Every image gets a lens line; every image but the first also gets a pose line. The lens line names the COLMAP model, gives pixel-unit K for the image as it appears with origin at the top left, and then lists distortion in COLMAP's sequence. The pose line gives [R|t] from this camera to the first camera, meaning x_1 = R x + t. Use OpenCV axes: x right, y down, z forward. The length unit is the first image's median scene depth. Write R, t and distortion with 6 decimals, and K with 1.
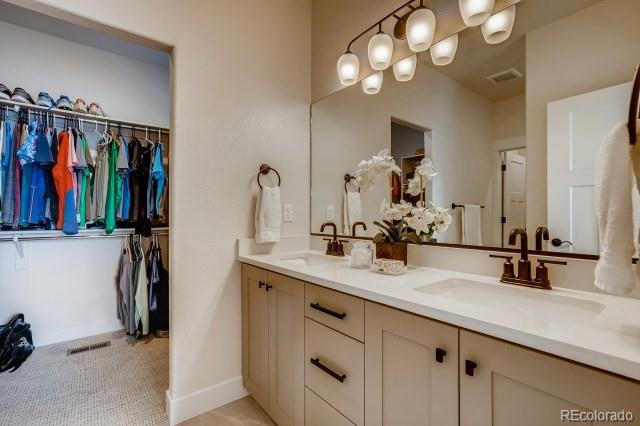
lens RADIAL K [[296.2, 0, 320.6], [0, 296.2, 219.9], [0, 0, 1]] dist [-0.002588, 0.000177]
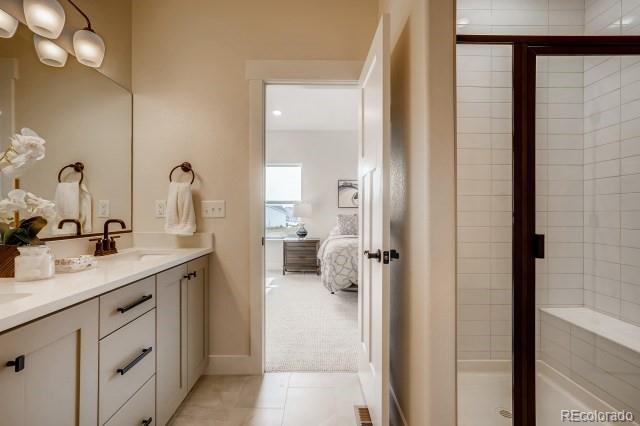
lens RADIAL K [[299.9, 0, 320.0], [0, 299.9, 213.0], [0, 0, 1]] dist [-0.012588, -0.000074]
pose [[-0.794037, -0.006434, 0.607835, -1.061270], [-0.005819, 0.999979, 0.002983, -0.016534], [-0.607841, -0.001168, -0.794058, 1.360106]]
